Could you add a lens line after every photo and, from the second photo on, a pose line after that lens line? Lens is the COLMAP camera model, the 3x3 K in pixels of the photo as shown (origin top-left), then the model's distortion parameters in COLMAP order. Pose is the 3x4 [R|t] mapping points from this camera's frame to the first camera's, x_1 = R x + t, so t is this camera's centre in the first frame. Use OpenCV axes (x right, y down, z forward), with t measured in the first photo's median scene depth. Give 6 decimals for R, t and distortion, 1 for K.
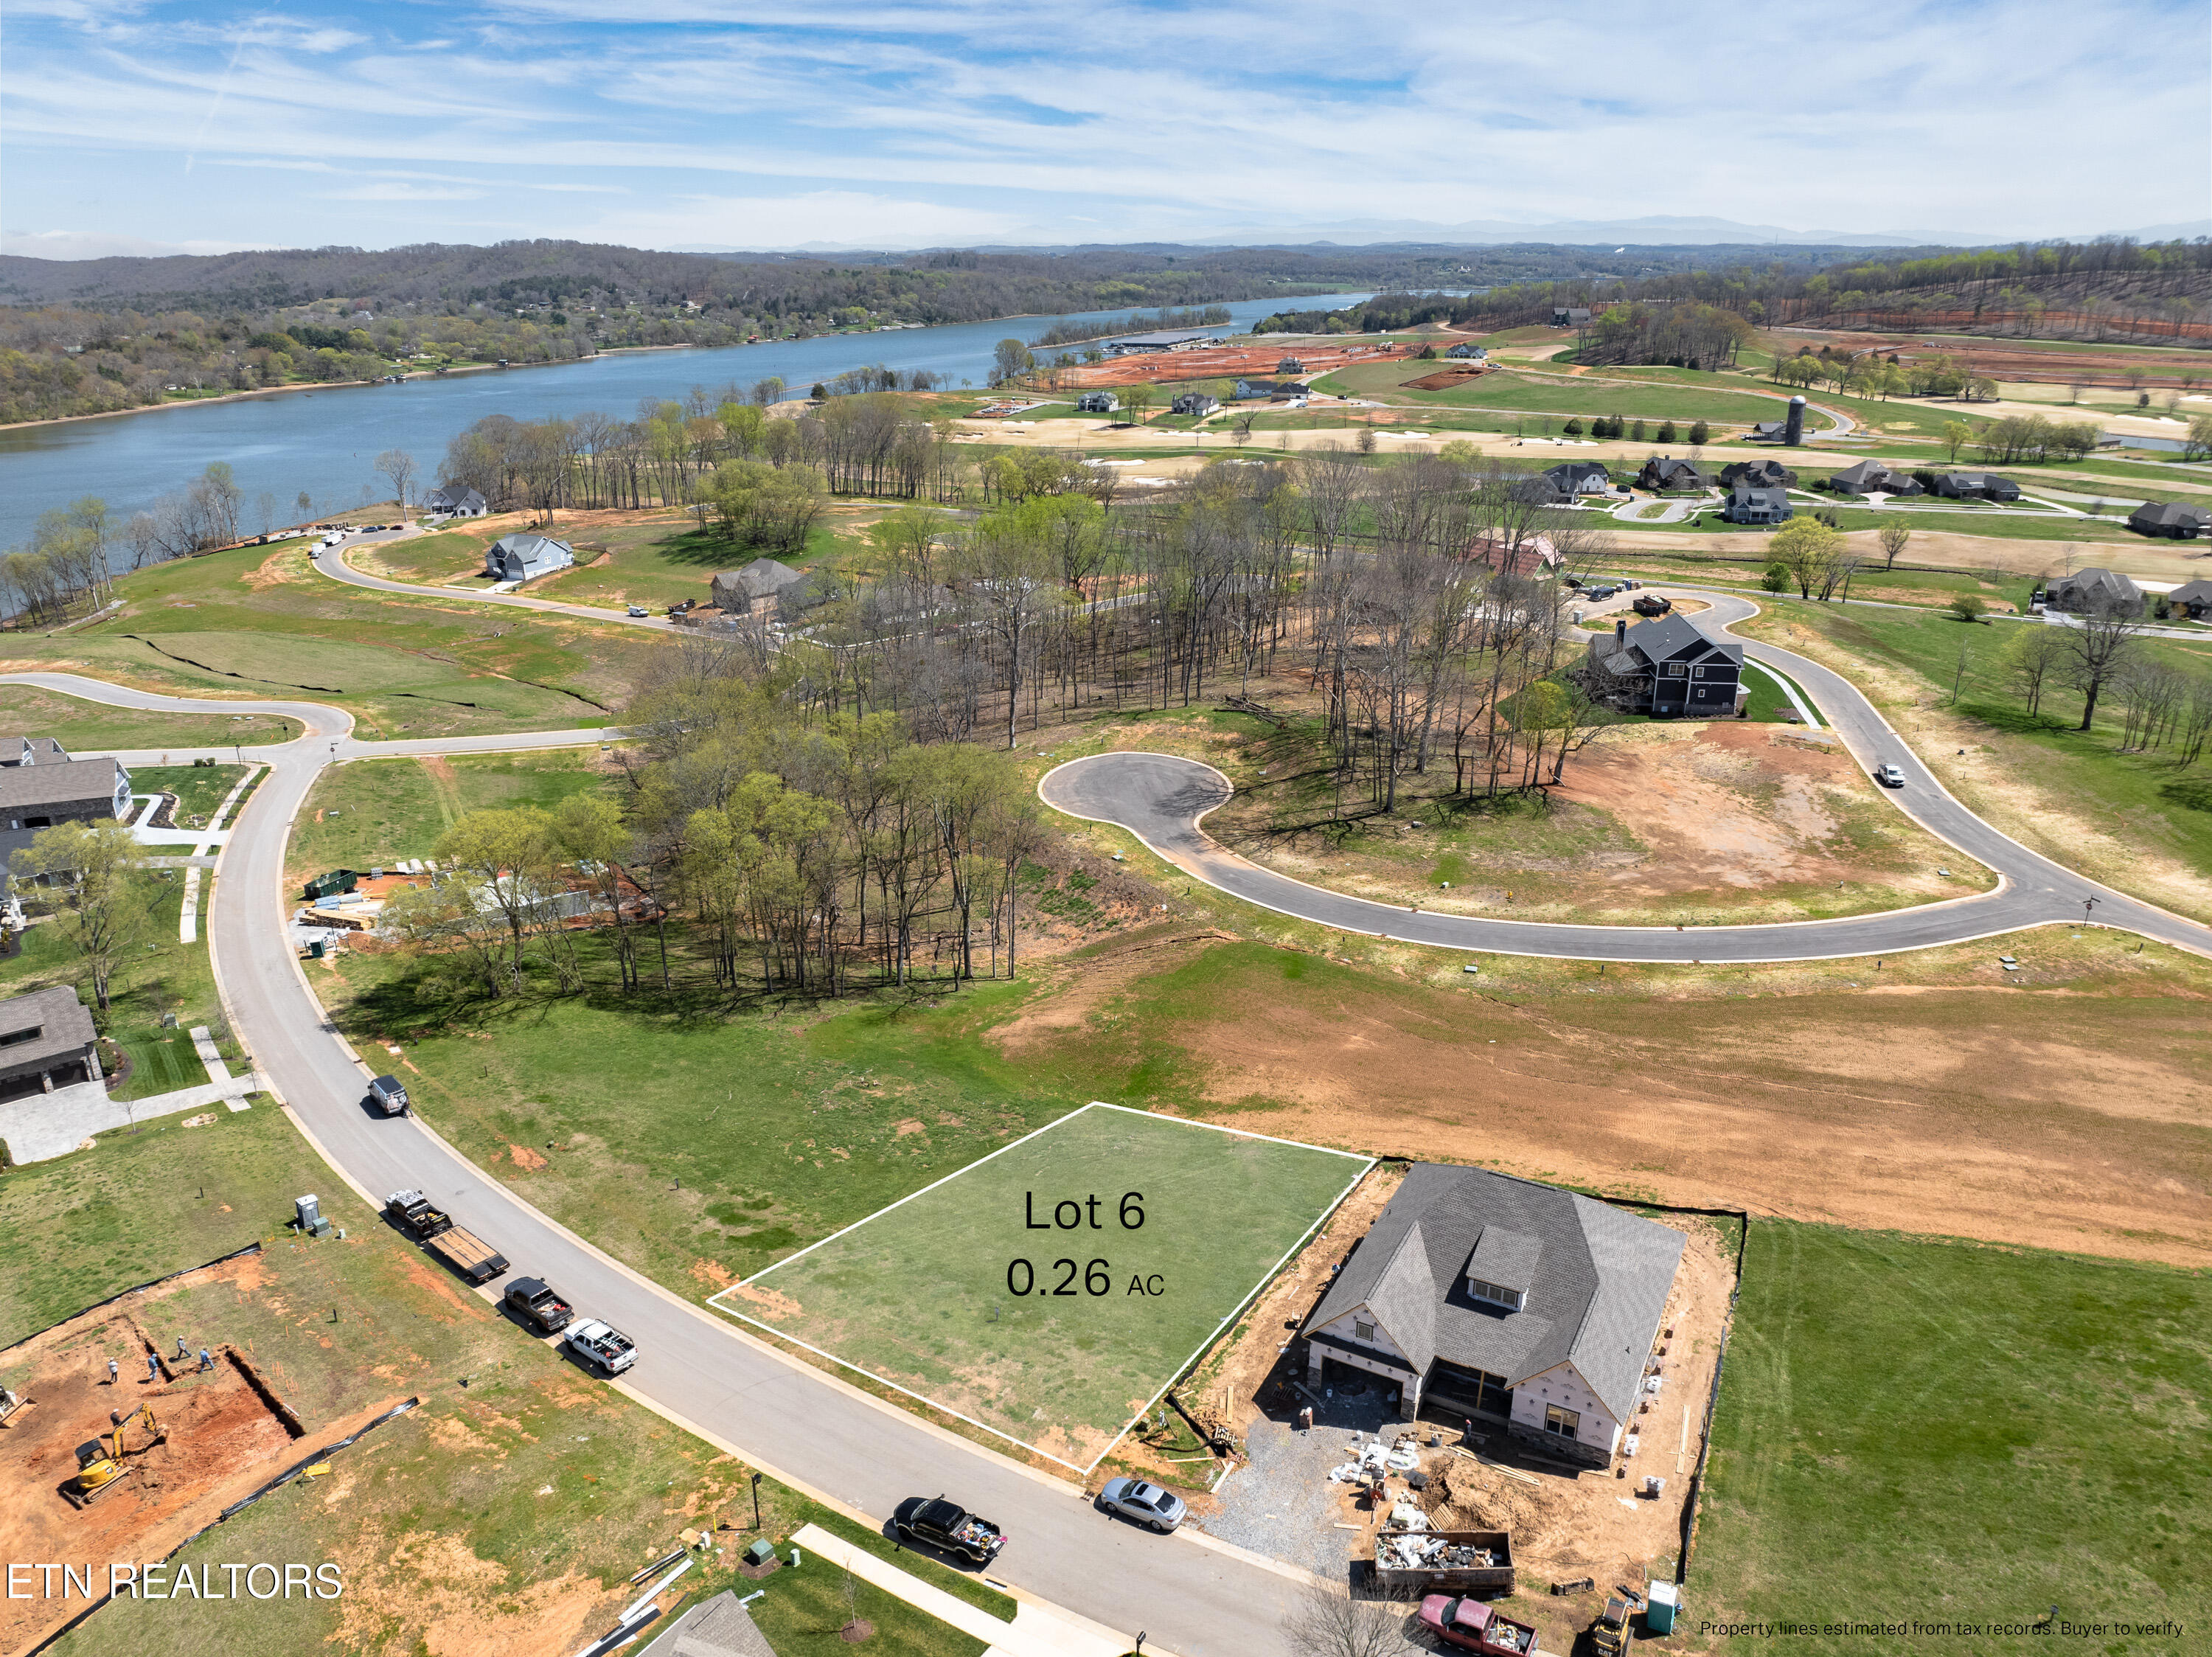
lens RADIAL K [[1563.3, 0, 1106.0], [0, 1563.3, 828.5], [0, 0, 1]] dist [-0.038511, 0.000435]
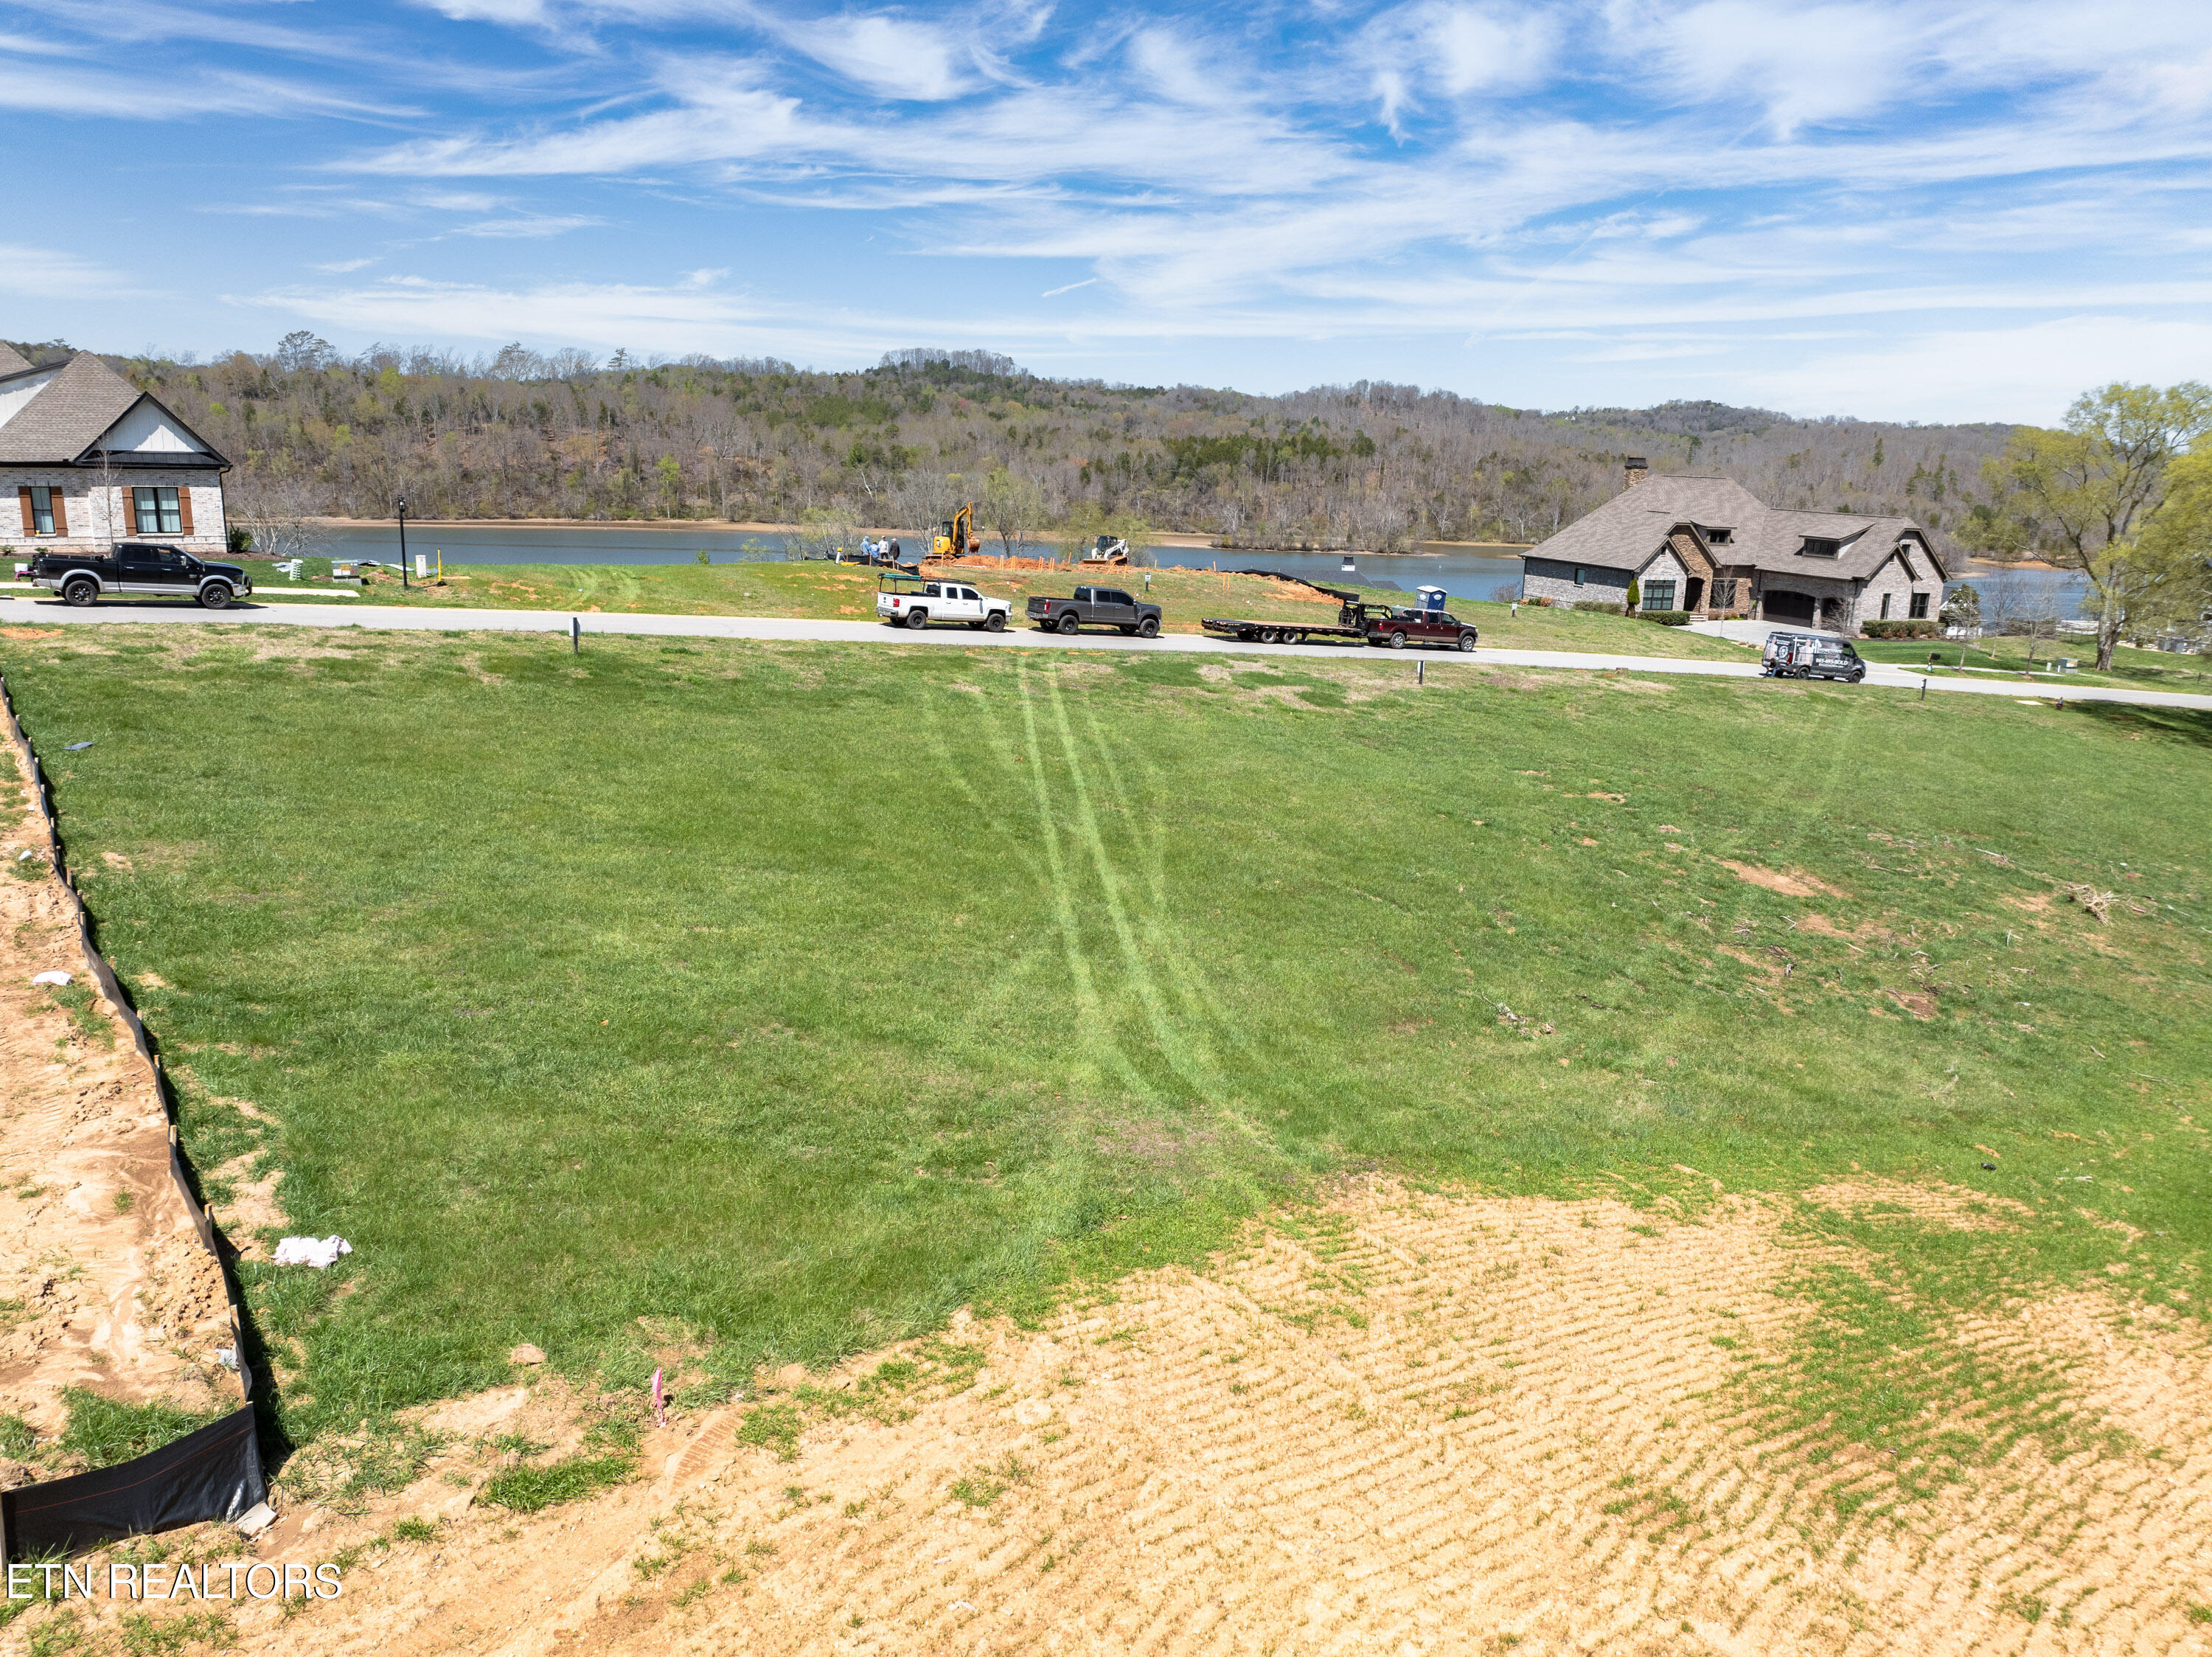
lens RADIAL K [[1563.3, 0, 1106.0], [0, 1563.3, 828.5], [0, 0, 1]] dist [-0.038511, 0.000435]
pose [[-0.349006, 0.218360, -0.911325, 0.056889], [-0.354981, 0.869199, 0.344212, 0.032877], [0.867285, 0.443636, -0.225841, 0.256596]]
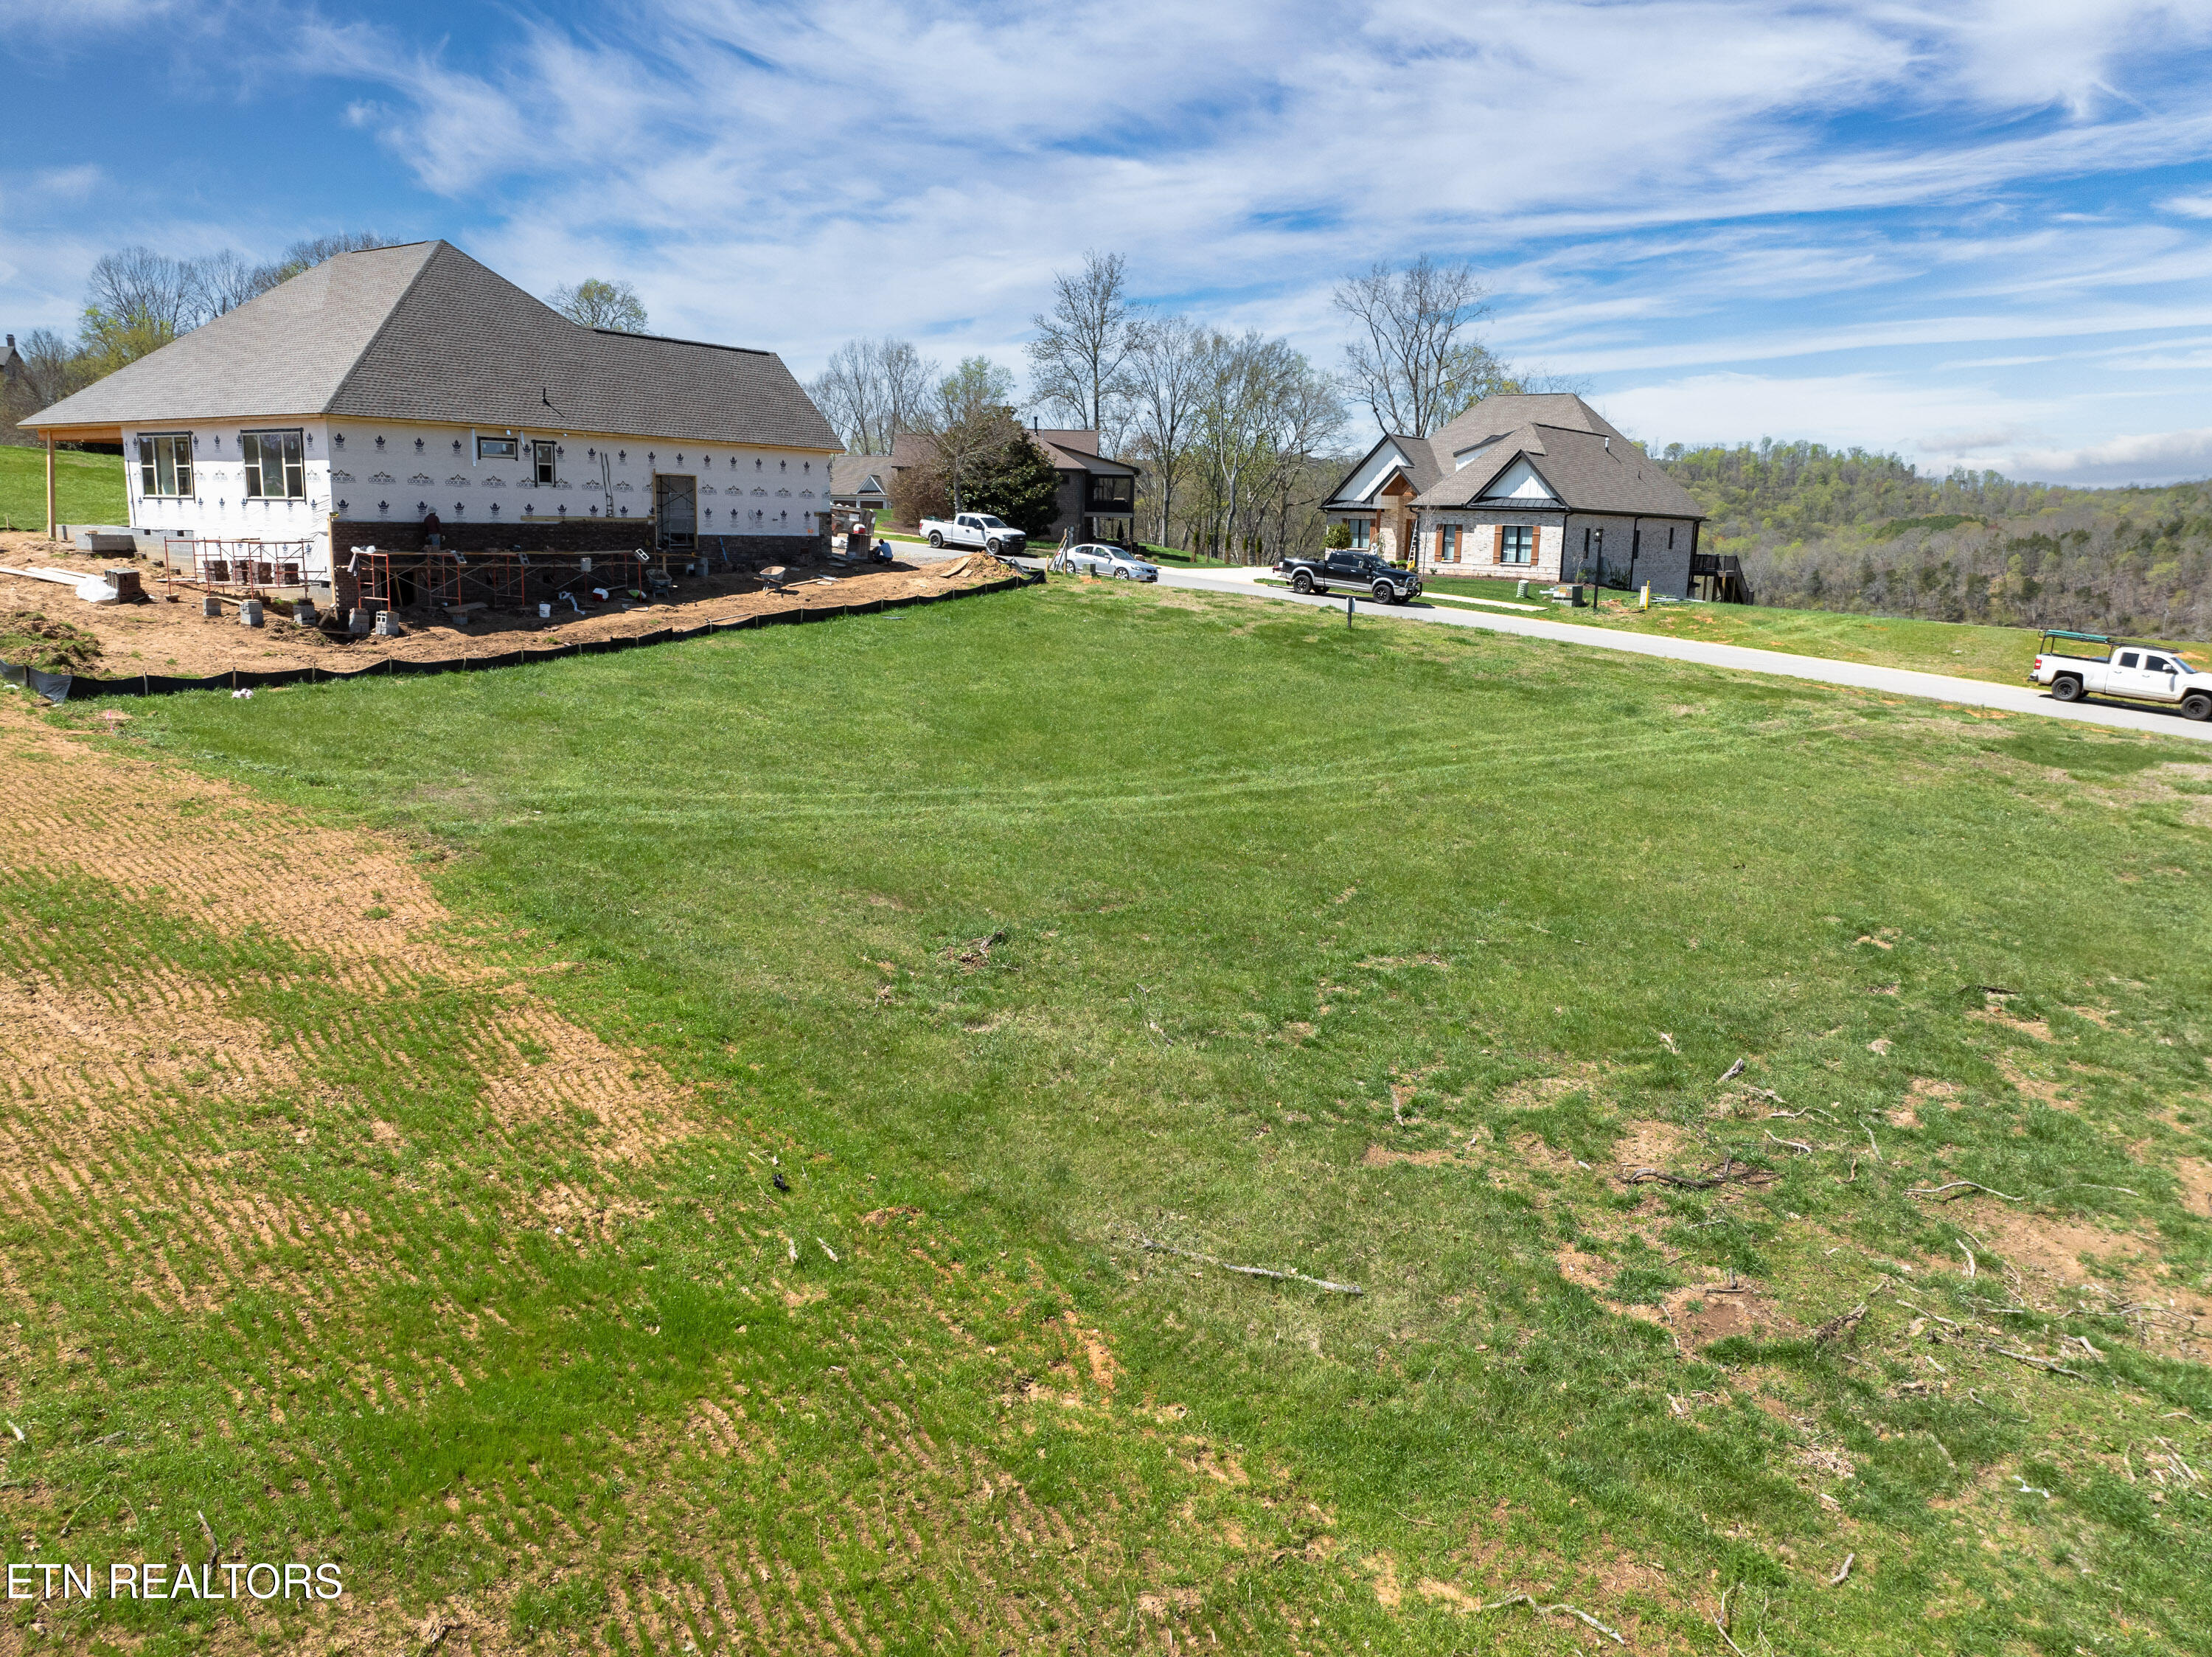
lens RADIAL K [[1547.1, 0, 1109.8], [0, 1547.1, 863.3], [0, 0, 1]] dist [-0.033076, 0.001511]
pose [[-0.997518, -0.032047, 0.062697, -0.005538], [0.007240, 0.839021, 0.544051, 0.022623], [-0.070040, 0.543155, -0.836706, 0.301149]]
